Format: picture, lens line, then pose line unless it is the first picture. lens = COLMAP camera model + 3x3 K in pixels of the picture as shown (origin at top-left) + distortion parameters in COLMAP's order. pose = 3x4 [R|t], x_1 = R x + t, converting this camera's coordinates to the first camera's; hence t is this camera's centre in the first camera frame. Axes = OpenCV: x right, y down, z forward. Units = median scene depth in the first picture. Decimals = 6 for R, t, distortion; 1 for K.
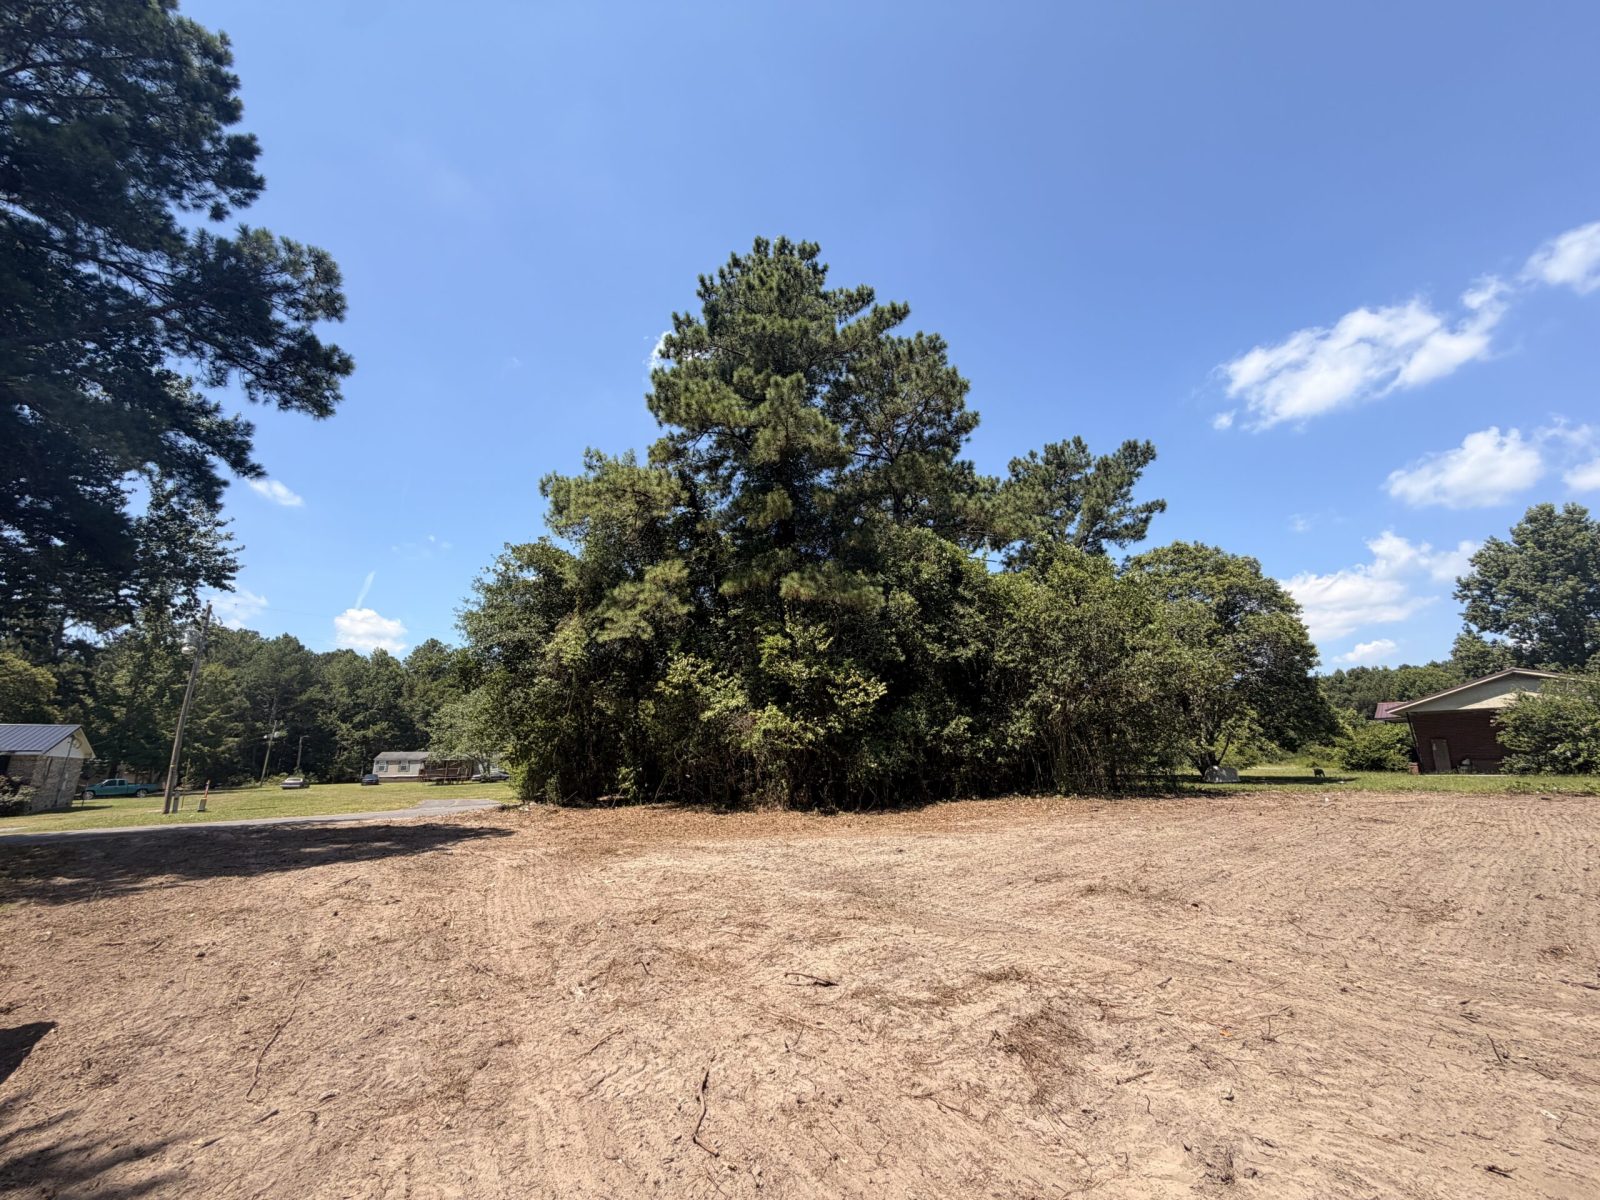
lens RADIAL K [[639.4, 0, 792.3], [0, 639.4, 597.8], [0, 0, 1]] dist [0.000046, -0.000001]
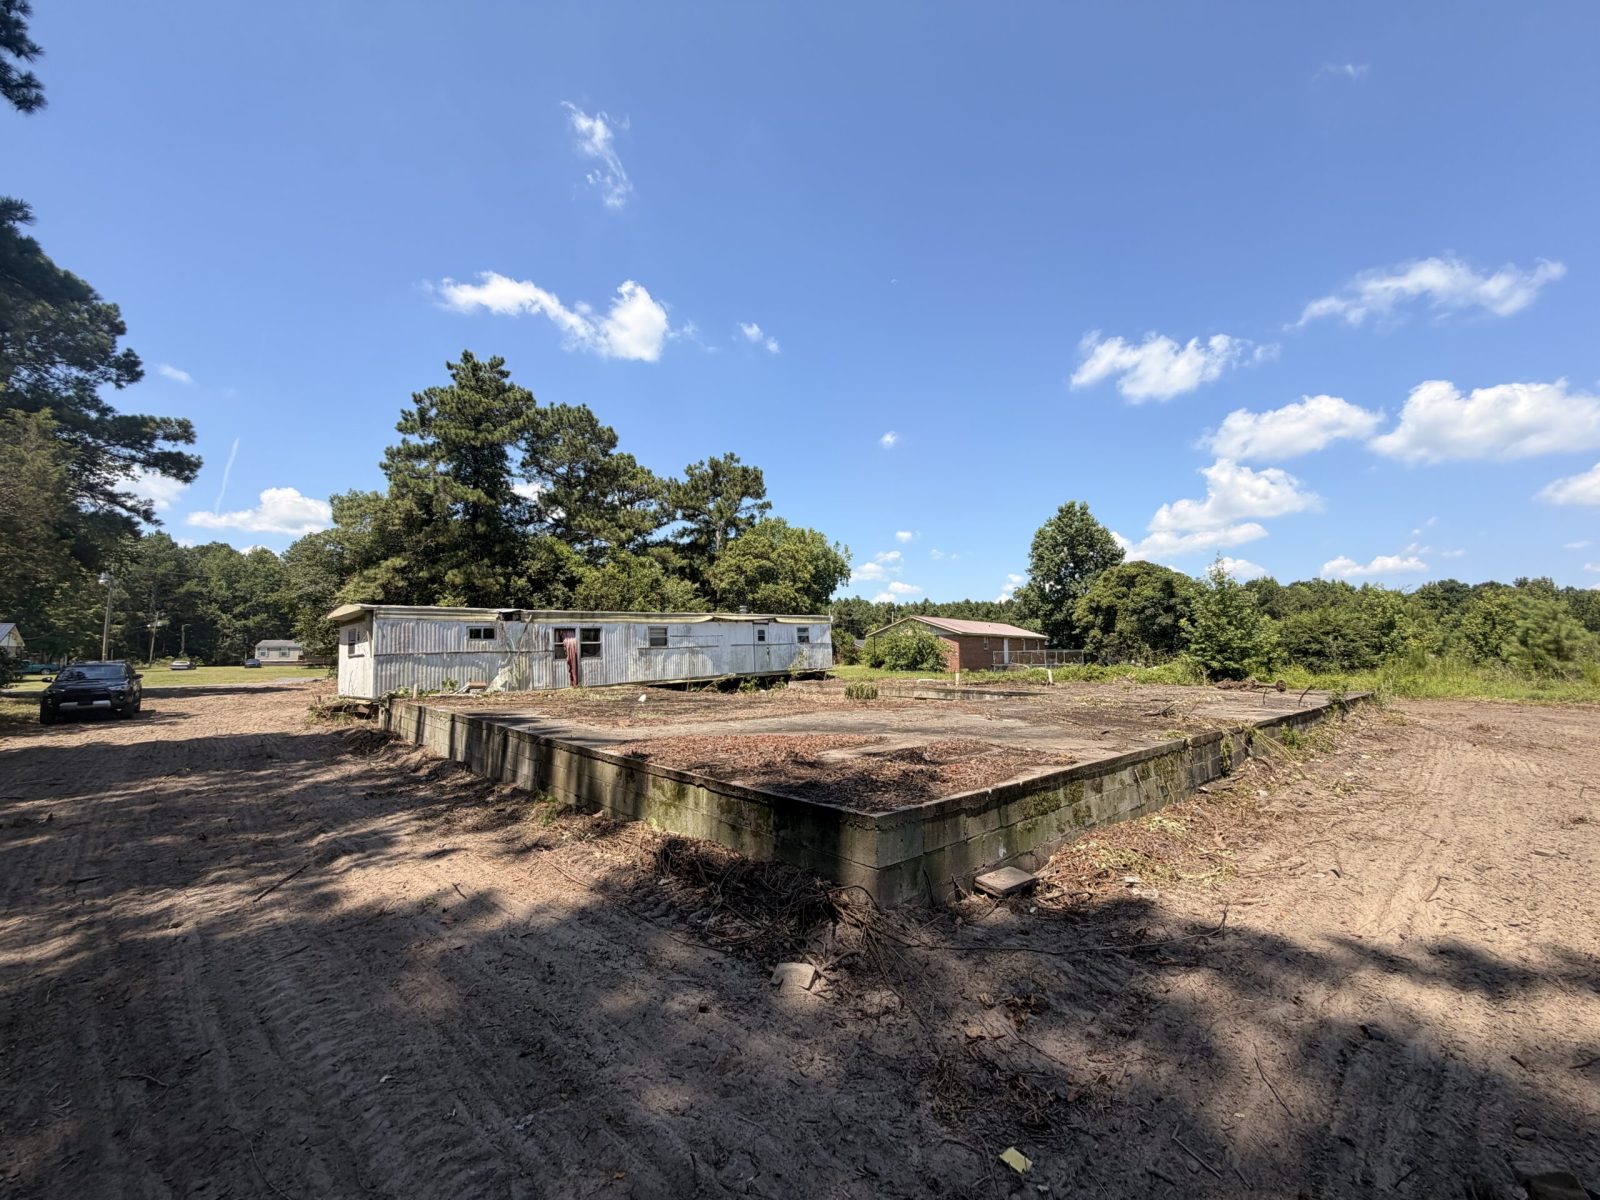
lens RADIAL K [[639.4, 0, 792.3], [0, 639.4, 597.8], [0, 0, 1]] dist [0.000046, -0.000001]
pose [[0.992434, 0.028245, 0.119485, 0.470104], [-0.047543, 0.985663, 0.161890, -0.187141], [-0.113200, -0.166345, 0.979548, -0.634681]]
